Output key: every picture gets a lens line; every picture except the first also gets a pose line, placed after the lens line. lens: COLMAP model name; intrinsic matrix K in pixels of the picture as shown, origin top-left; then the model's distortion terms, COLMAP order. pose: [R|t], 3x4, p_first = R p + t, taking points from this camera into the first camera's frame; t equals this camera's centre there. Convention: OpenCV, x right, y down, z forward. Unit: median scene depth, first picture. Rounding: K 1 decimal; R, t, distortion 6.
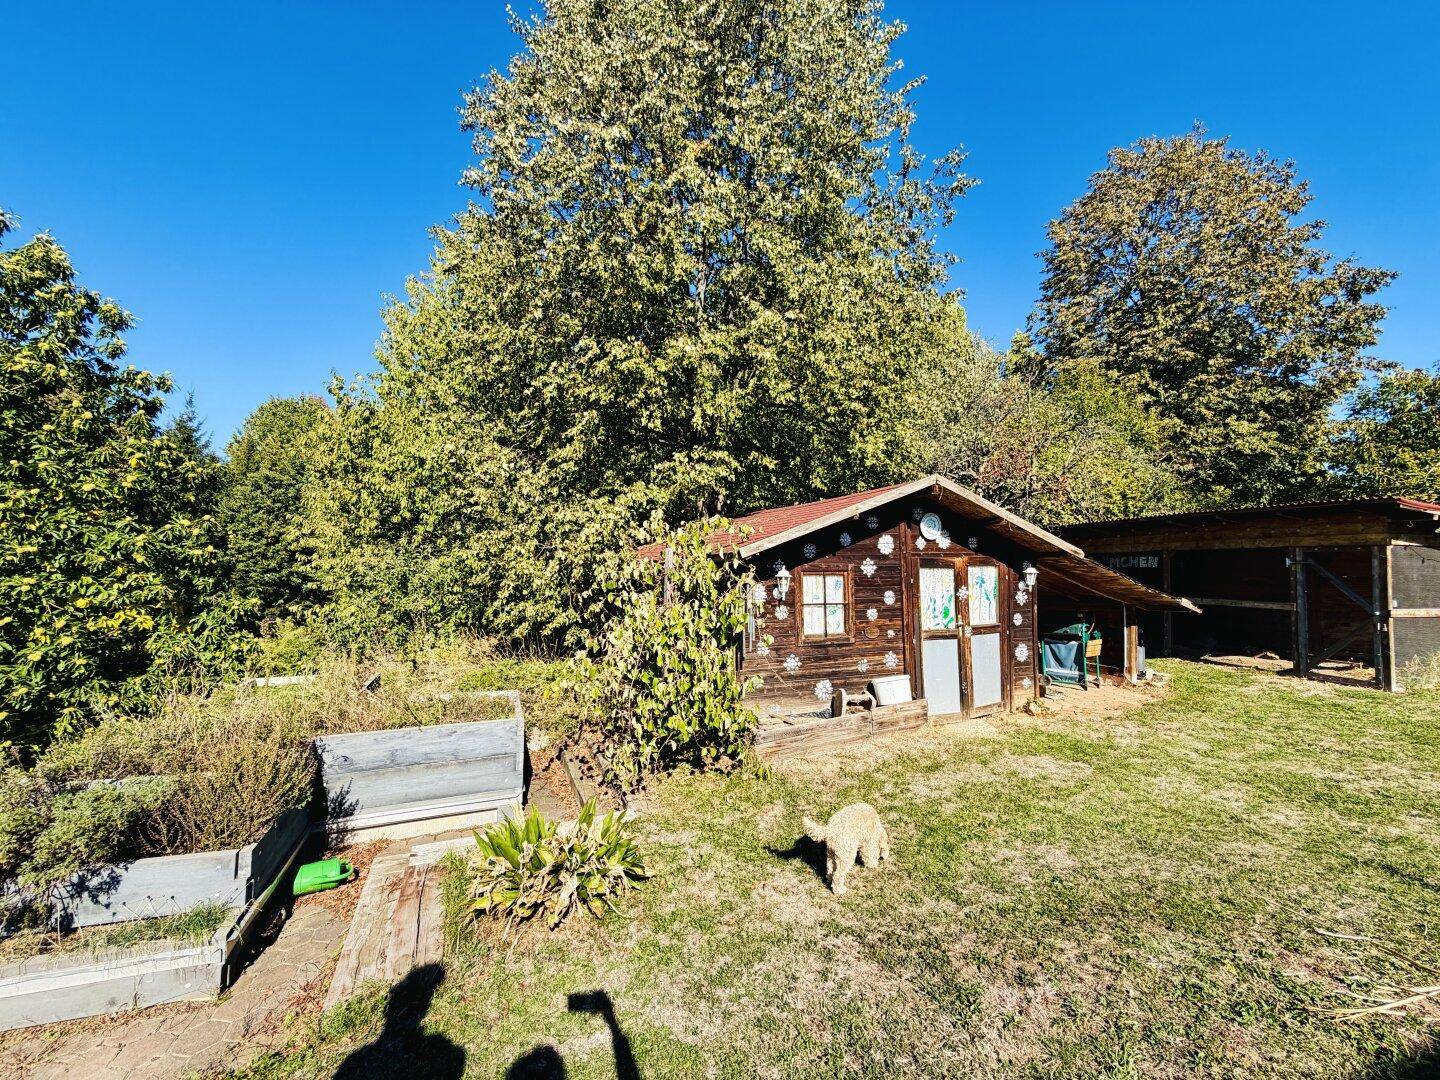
lens RADIAL K [[573.1, 0, 713.7], [0, 573.1, 537.9], [0, 0, 1]] dist [-0.000372, 0.000280]
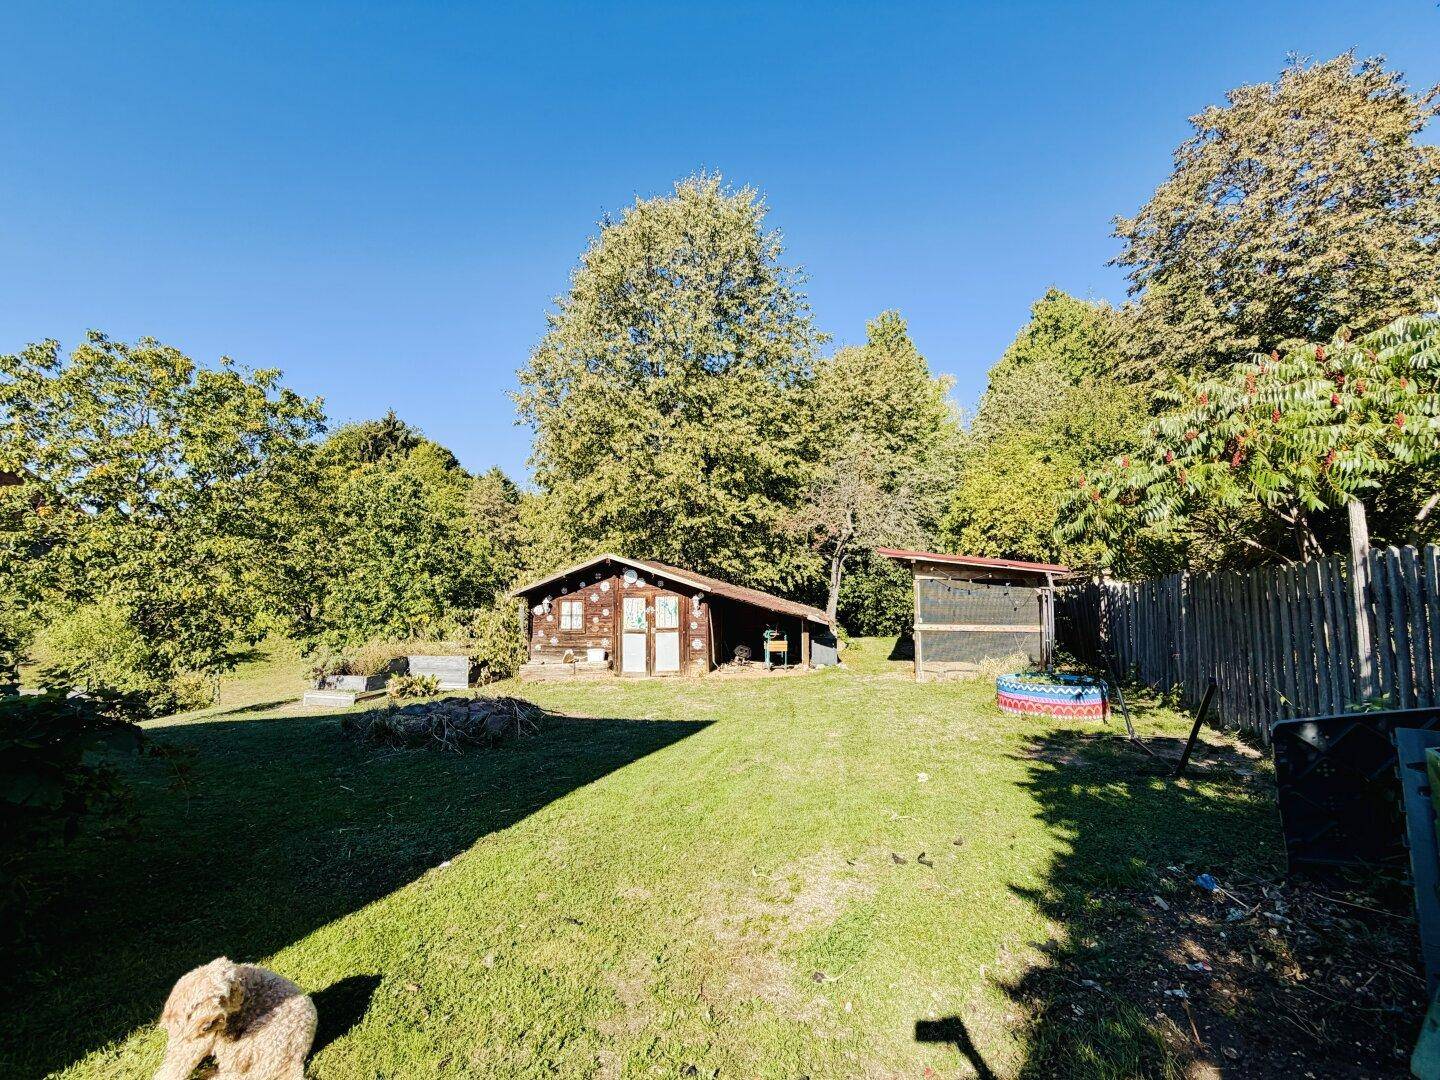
lens RADIAL K [[573.1, 0, 731.2], [0, 573.1, 544.1], [0, 0, 1]] dist [-0.000372, 0.000280]
pose [[0.841713, -0.051581, -0.537456, 1.625898], [0.050474, 0.998584, -0.016789, -0.074639], [0.537561, -0.012996, 0.843125, -0.440207]]
